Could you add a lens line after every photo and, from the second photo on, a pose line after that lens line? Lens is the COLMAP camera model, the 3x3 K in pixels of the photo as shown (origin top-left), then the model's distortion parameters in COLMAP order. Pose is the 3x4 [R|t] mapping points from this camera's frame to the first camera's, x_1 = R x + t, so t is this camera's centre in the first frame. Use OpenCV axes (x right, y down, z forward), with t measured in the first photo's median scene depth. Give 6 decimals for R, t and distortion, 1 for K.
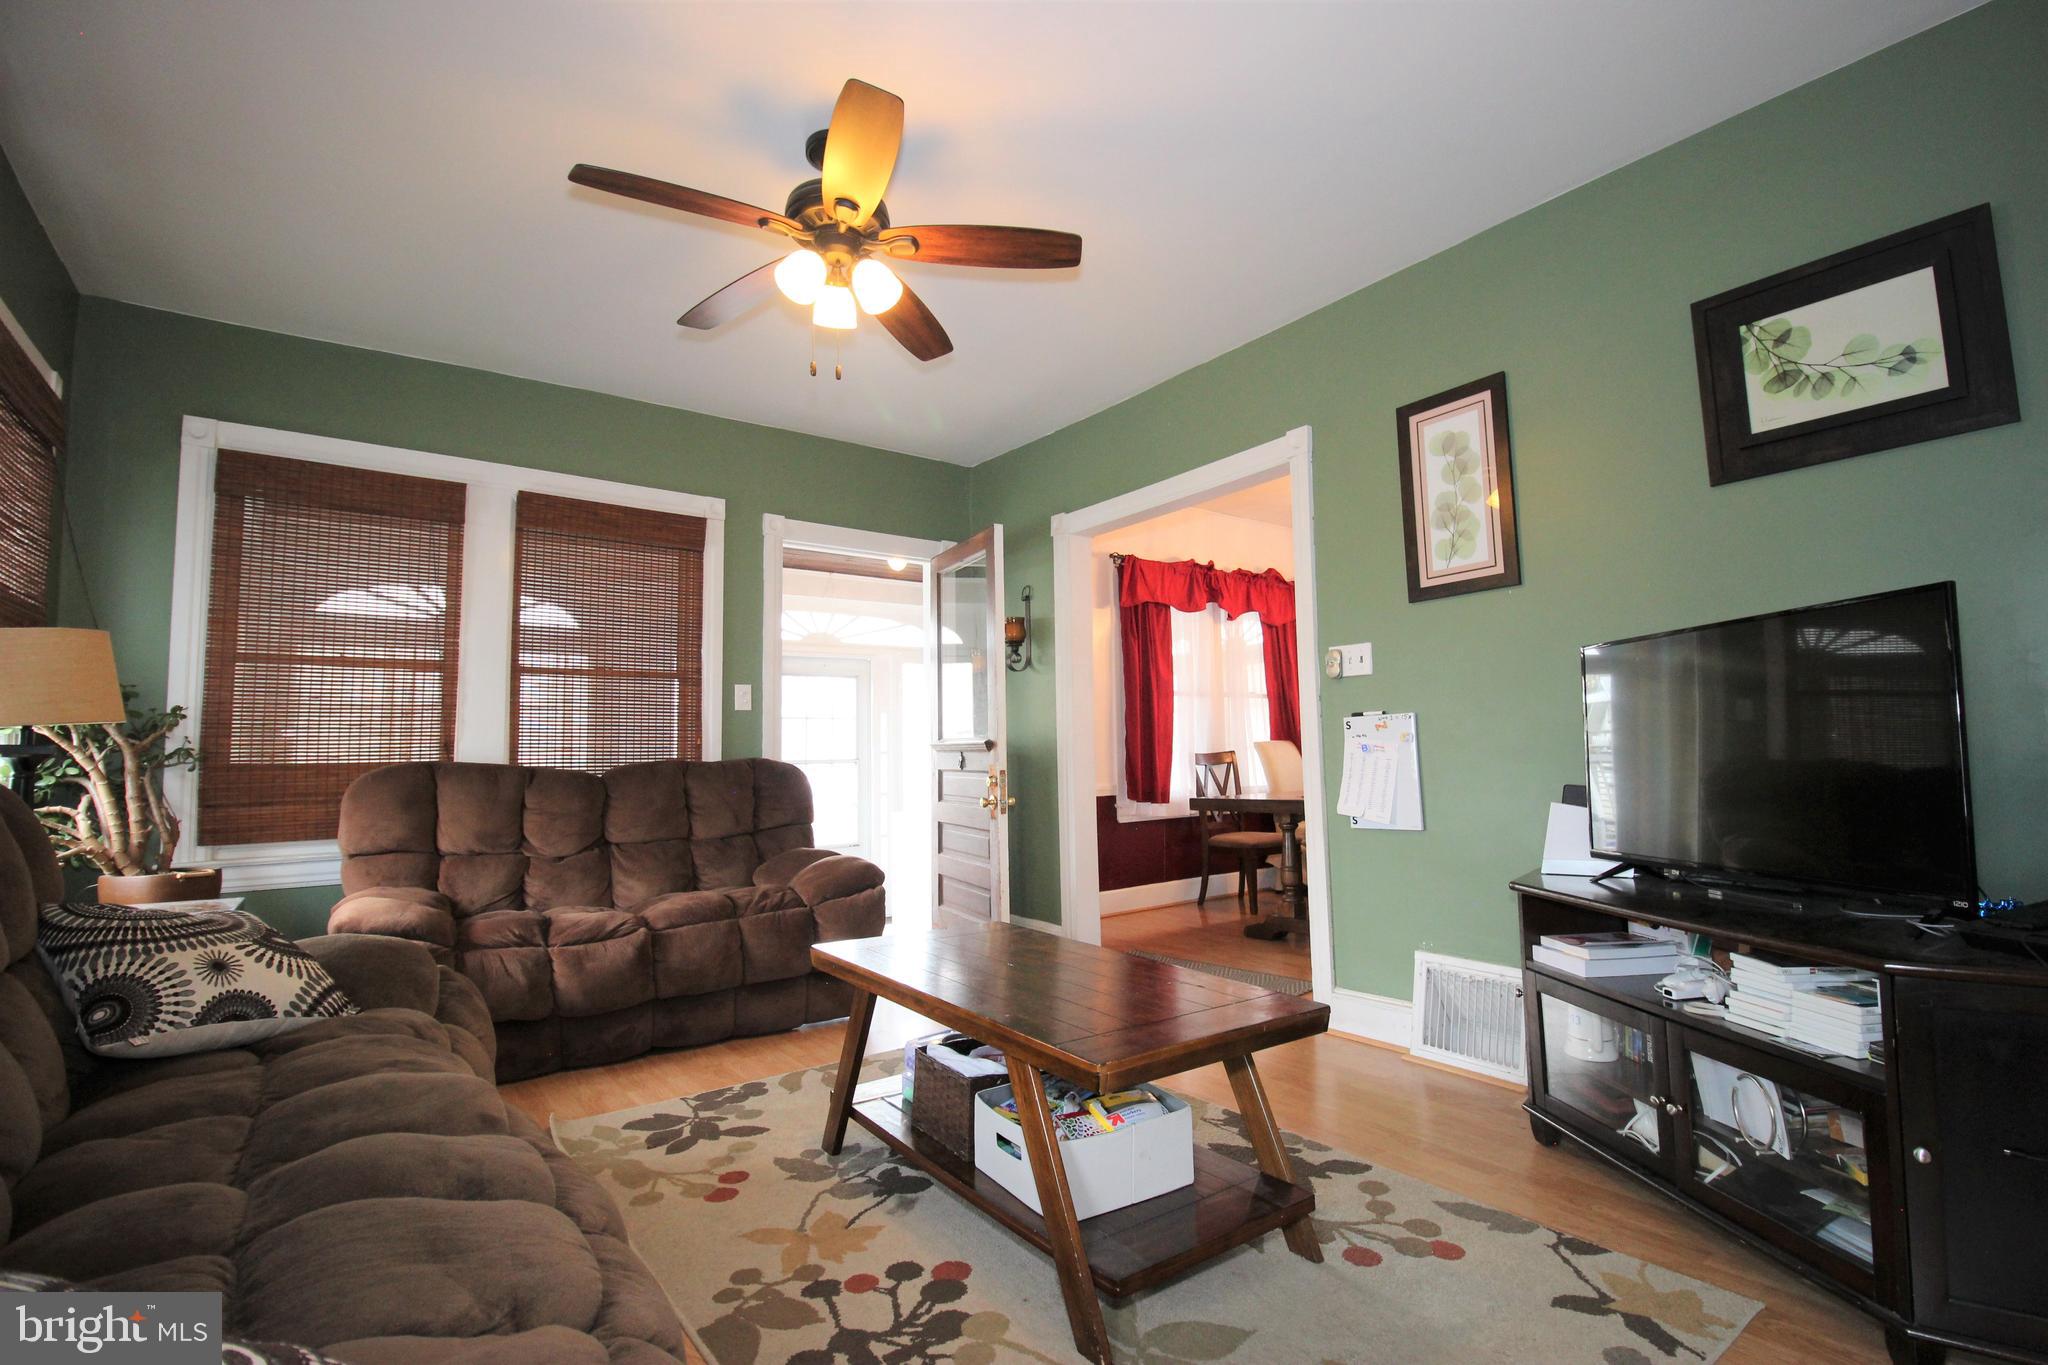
lens RADIAL K [[945.1, 0, 1051.5], [0, 945.1, 681.2], [0, 0, 1]] dist [-0.000868, -0.013061]
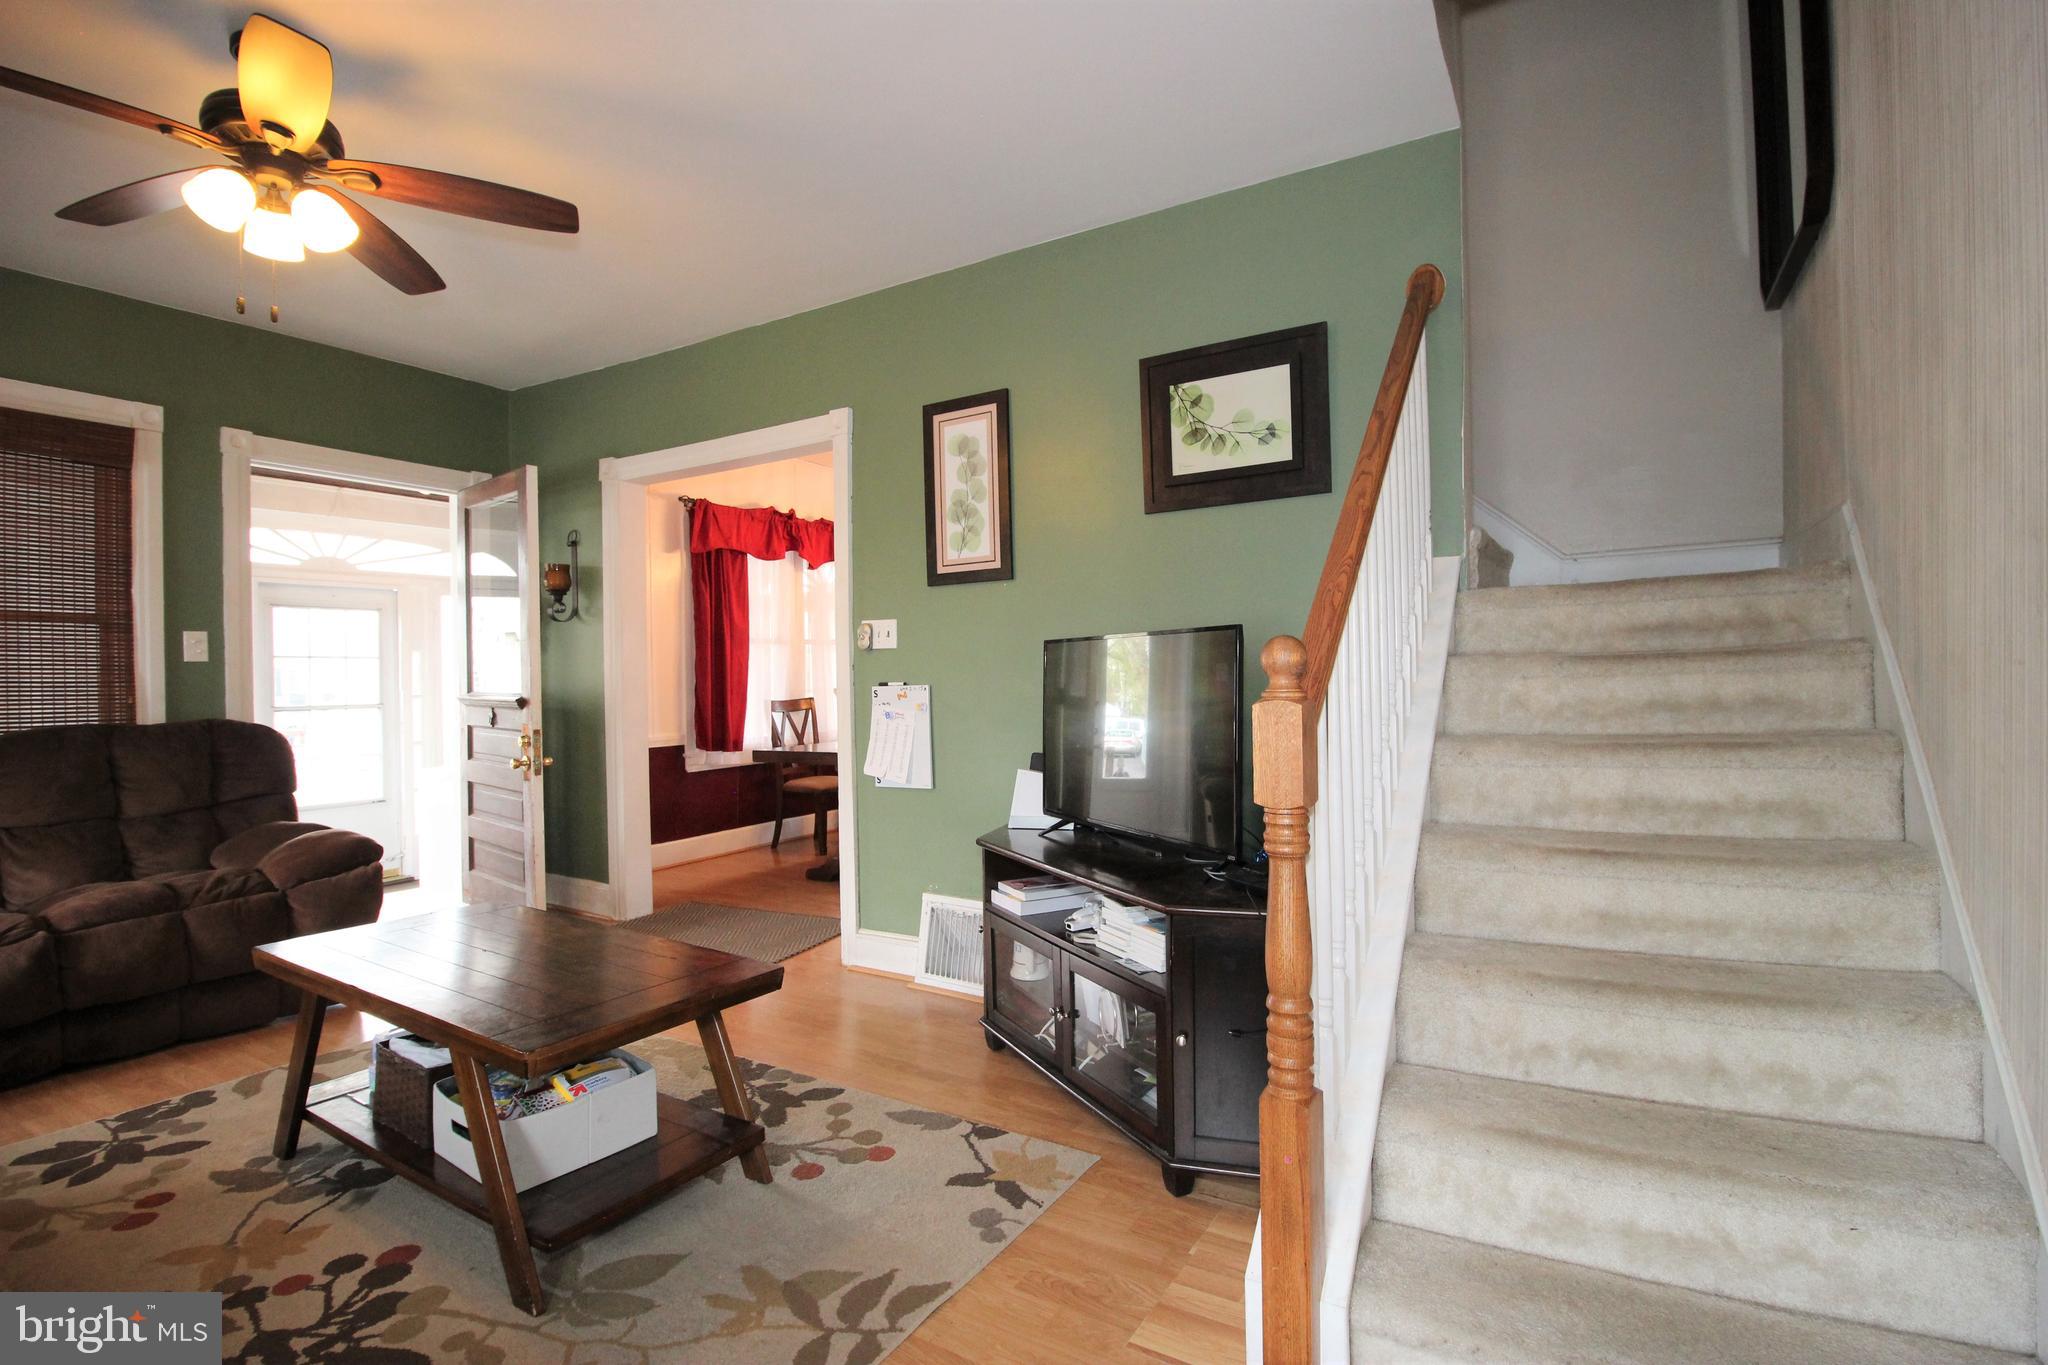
lens RADIAL K [[947.3, 0, 1048.6], [0, 947.3, 686.2], [0, 0, 1]] dist [-0.000128, -0.011782]
pose [[0.927351, 0.005427, 0.374154, 0.099569], [-0.037295, 0.996257, 0.077986, -0.061372], [-0.372330, -0.086275, 0.924082, -0.097295]]
